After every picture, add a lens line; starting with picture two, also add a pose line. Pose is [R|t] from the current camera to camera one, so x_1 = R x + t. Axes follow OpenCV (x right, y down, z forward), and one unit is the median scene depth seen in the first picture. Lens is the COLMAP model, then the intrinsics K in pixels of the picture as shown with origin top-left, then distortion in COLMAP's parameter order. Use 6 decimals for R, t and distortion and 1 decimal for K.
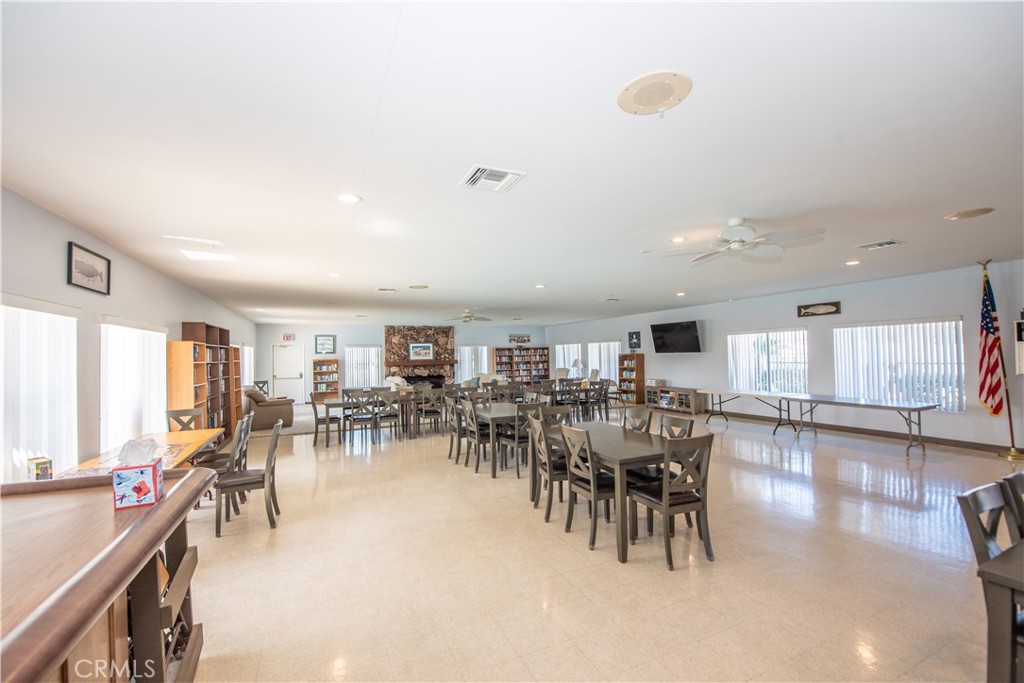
lens RADIAL K [[418.4, 0, 505.5], [0, 418.4, 345.1], [0, 0, 1]] dist [-0.020874, -0.001102]
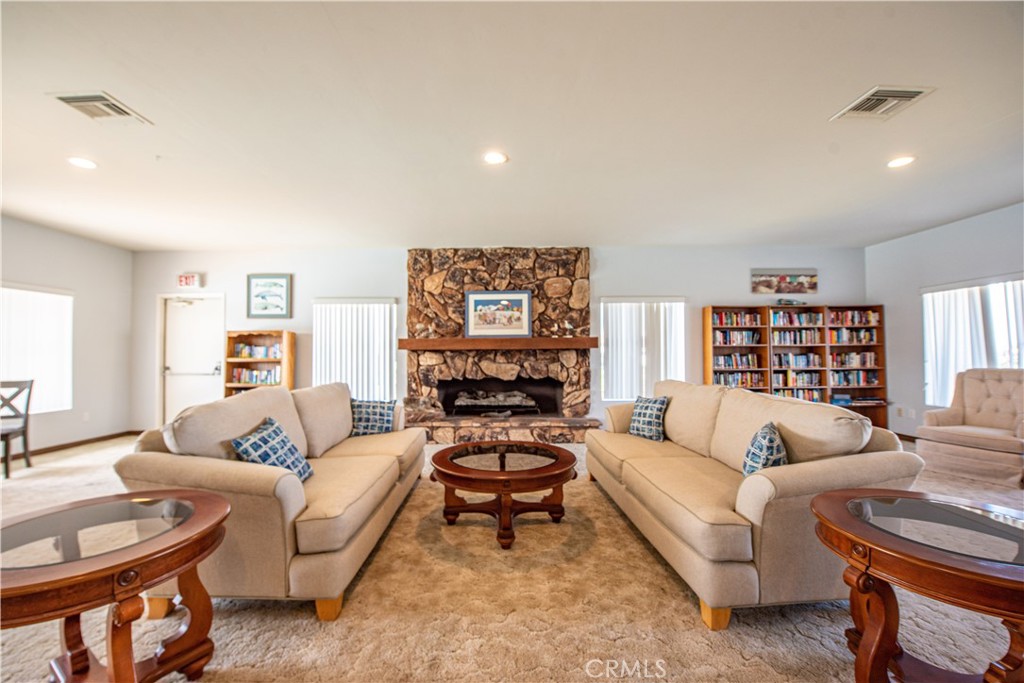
lens RADIAL K [[418.4, 0, 505.5], [0, 418.4, 345.1], [0, 0, 1]] dist [-0.020874, -0.001102]
pose [[0.918866, 0.008403, -0.394481, -0.046789], [-0.004156, 0.999924, 0.011618, 0.037973], [0.394549, -0.009036, 0.918831, 0.648930]]
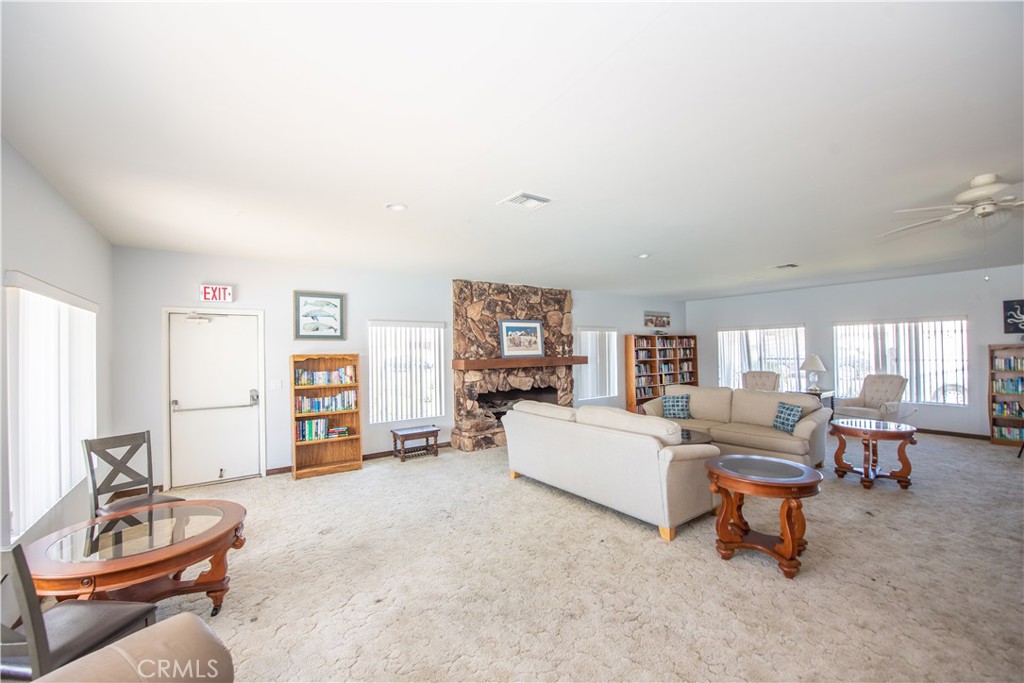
lens RADIAL K [[418.4, 0, 505.5], [0, 418.4, 345.1], [0, 0, 1]] dist [-0.020874, -0.001102]
pose [[0.977082, 0.008201, 0.212704, -0.316231], [-0.009831, 0.999930, 0.006607, 0.019408], [-0.212634, -0.008547, 0.977094, 0.533734]]
